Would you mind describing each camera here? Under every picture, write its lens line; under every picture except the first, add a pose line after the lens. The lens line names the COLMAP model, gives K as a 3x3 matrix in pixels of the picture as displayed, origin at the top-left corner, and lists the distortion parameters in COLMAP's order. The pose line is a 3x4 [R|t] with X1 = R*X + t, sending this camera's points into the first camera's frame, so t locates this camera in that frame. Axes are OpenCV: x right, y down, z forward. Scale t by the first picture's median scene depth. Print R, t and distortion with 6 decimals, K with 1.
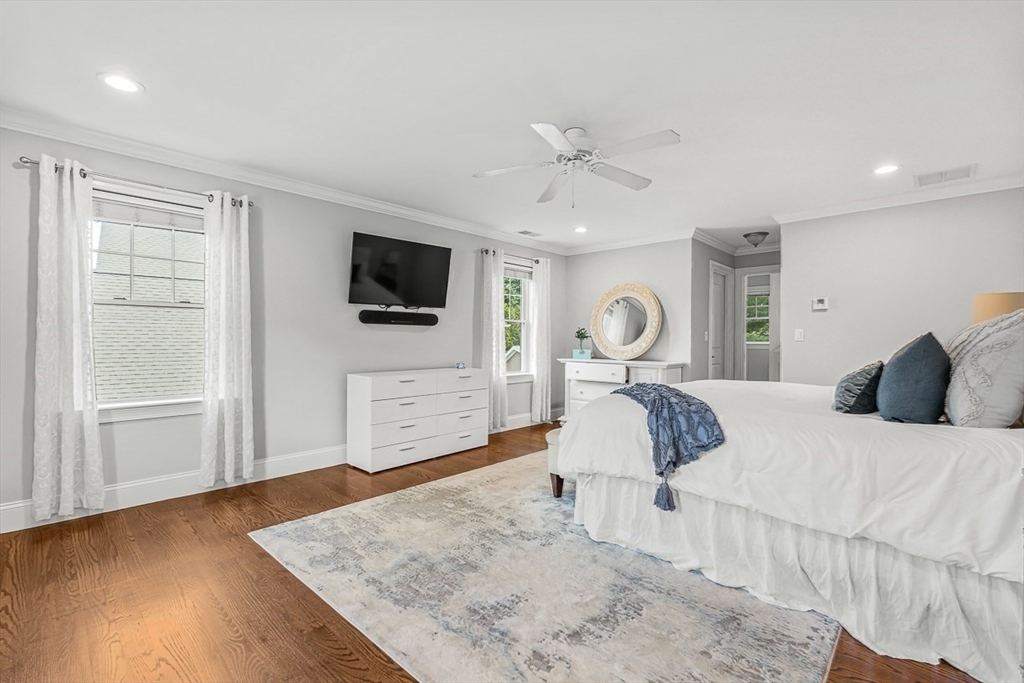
lens RADIAL K [[455.3, 0, 507.7], [0, 455.3, 338.6], [0, 0, 1]] dist [0.000189, -0.000862]
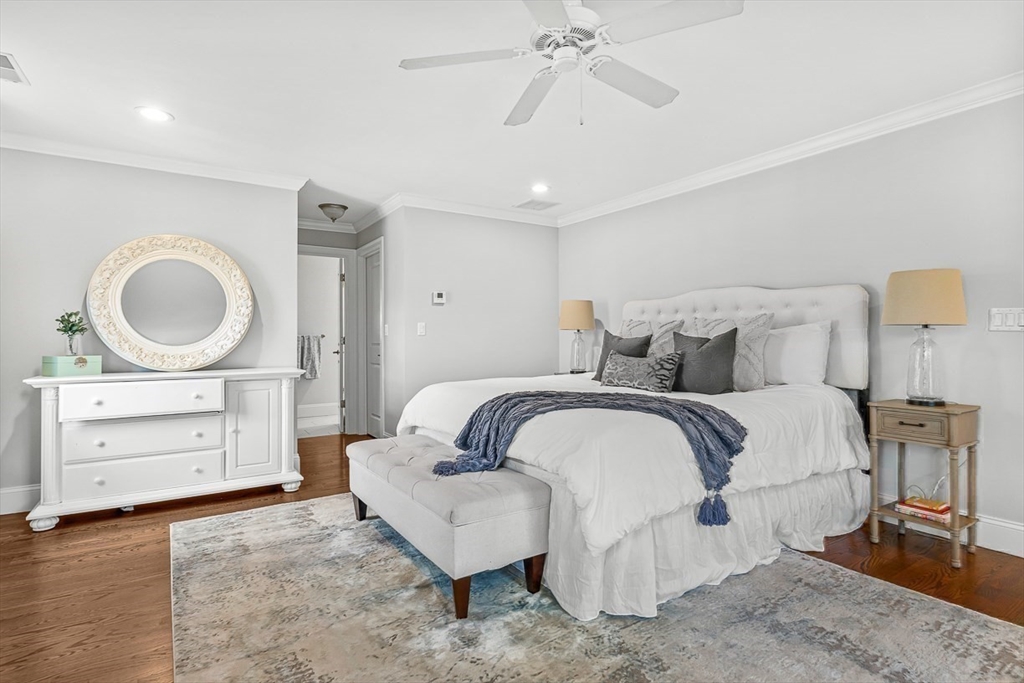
lens RADIAL K [[511.2, 0, 510.4], [0, 511.2, 343.1], [0, 0, 1]] dist [-0.000529, 0.000092]
pose [[0.223935, -0.023953, 0.974310, -0.316153], [-0.001807, 0.999686, 0.024992, -0.004982], [-0.974602, -0.007357, 0.223821, 0.515712]]
